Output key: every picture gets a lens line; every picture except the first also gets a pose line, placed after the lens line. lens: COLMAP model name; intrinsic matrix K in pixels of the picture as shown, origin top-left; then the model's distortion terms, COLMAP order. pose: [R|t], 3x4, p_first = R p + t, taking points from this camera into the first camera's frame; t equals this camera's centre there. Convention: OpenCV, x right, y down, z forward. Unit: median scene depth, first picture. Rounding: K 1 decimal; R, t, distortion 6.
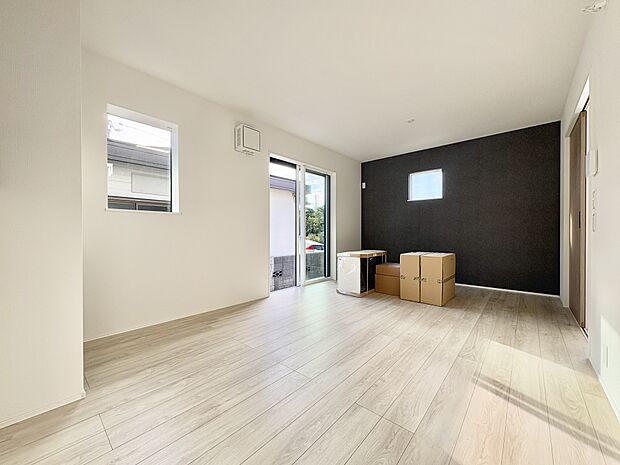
lens RADIAL K [[246.3, 0, 311.5], [0, 246.3, 235.7], [0, 0, 1]] dist [-0.001832, 0.001743]
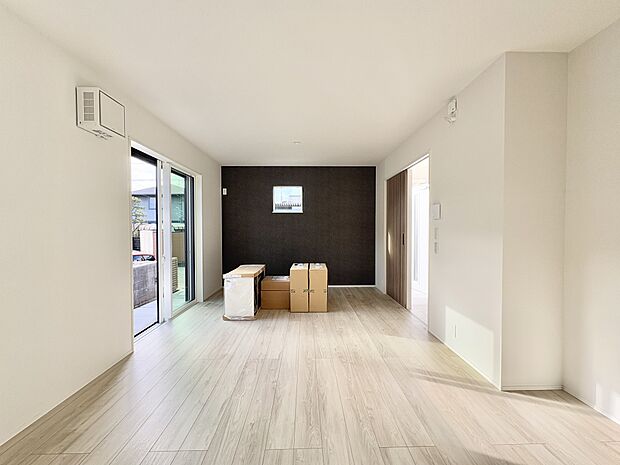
lens RADIAL K [[246.3, 0, 310.3], [0, 246.3, 234.7], [0, 0, 1]] dist [-0.001832, 0.001743]
pose [[0.738866, -0.015776, 0.673668, -0.276877], [0.010175, 0.999873, 0.012255, -0.083358], [-0.673776, -0.002200, 0.738933, 0.177449]]
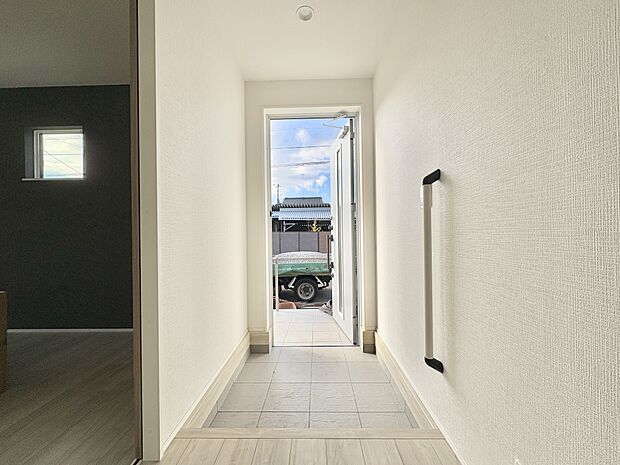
lens RADIAL K [[246.3, 0, 310.1], [0, 246.3, 235.0], [0, 0, 1]] dist [-0.001832, 0.001743]
pose [[0.765759, -0.006447, 0.643095, 0.749711], [0.017076, 0.999801, -0.010310, 0.016784], [-0.642900, 0.018877, 0.765717, 0.204283]]
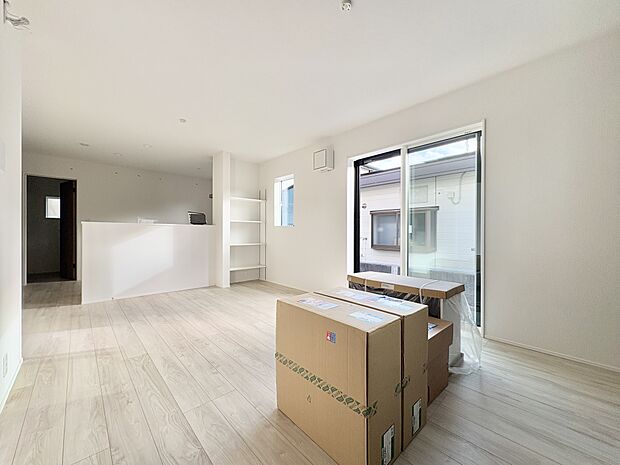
lens RADIAL K [[246.3, 0, 308.0], [0, 246.3, 230.3], [0, 0, 1]] dist [-0.001832, 0.001743]
pose [[-0.098893, -0.010877, -0.995039, 0.890265], [-0.016042, 0.999828, -0.009335, -0.034490], [0.994969, 0.015040, -0.099050, 0.993568]]
